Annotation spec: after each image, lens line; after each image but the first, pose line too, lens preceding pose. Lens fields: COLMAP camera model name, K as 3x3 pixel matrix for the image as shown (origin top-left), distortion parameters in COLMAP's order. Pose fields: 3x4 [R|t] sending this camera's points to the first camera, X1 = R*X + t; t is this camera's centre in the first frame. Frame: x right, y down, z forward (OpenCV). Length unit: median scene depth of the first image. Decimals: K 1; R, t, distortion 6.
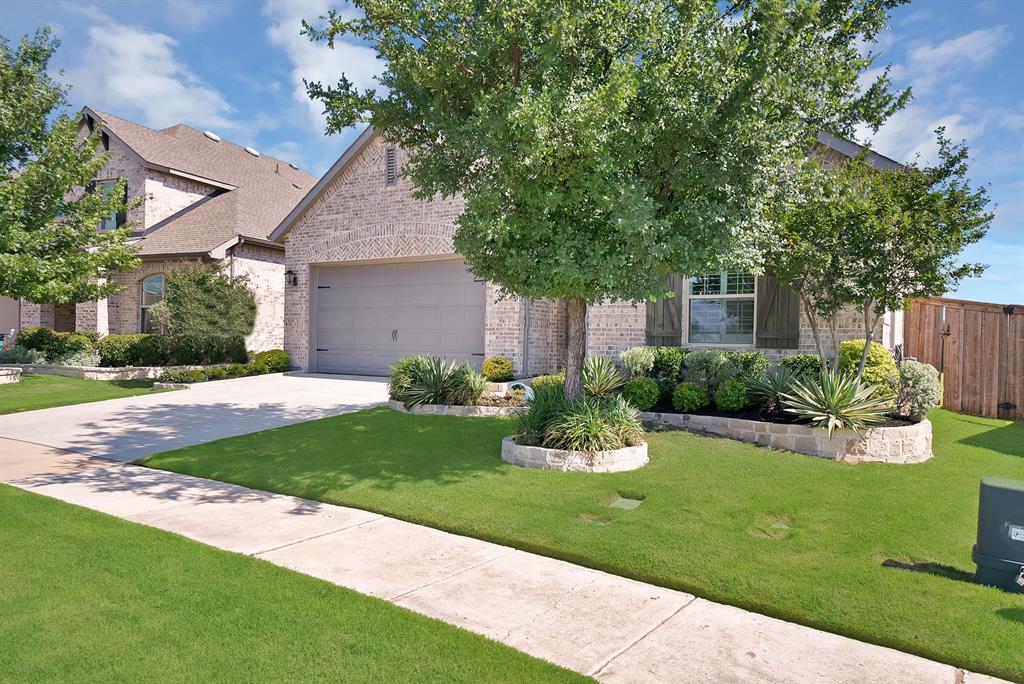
lens RADIAL K [[701.8, 0, 512.0], [0, 701.8, 342.0], [0, 0, 1]] dist [-0.003923, 0.093359]
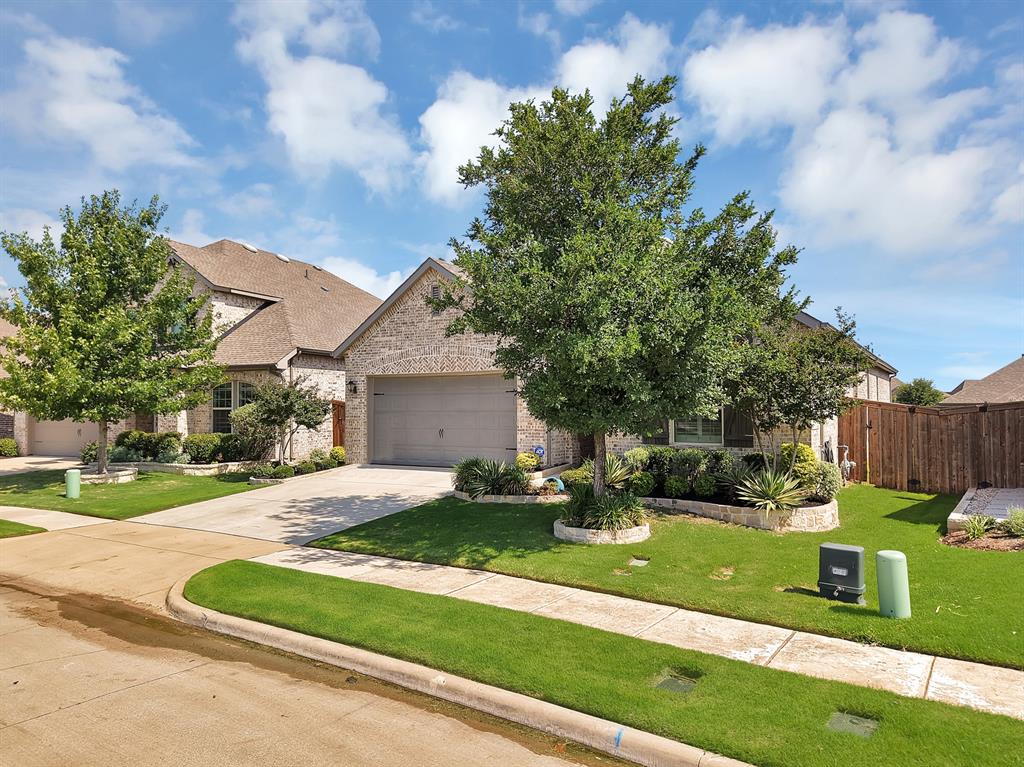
lens RADIAL K [[716.8, 0, 510.6], [0, 716.8, 384.9], [0, 0, 1]] dist [0.056867, 0.000173]
pose [[0.999514, -0.026082, 0.017046, -0.102041], [0.026488, 0.999360, -0.024040, -0.101677], [-0.016408, 0.024480, 0.999566, -0.458675]]
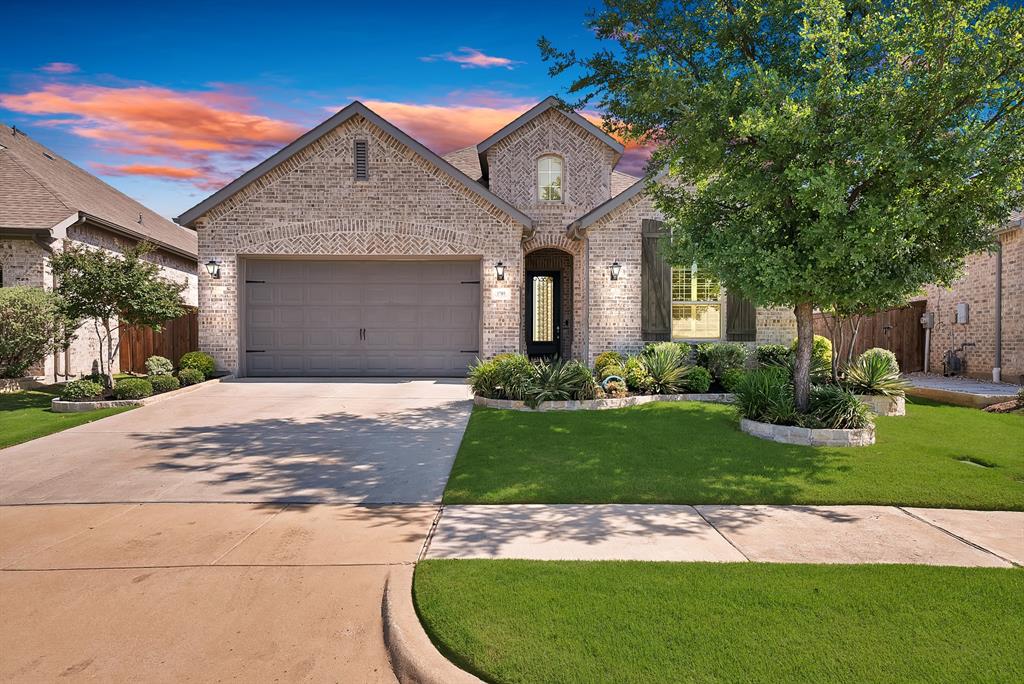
lens RADIAL K [[561.8, 0, 512.0], [0, 561.8, 342.0], [0, 0, 1]] dist [0.006668, 0.001146]
pose [[0.827601, -0.019895, 0.560963, -0.703339], [0.011652, 0.999765, 0.018266, -0.017196], [-0.561195, -0.008580, 0.827639, 0.375774]]
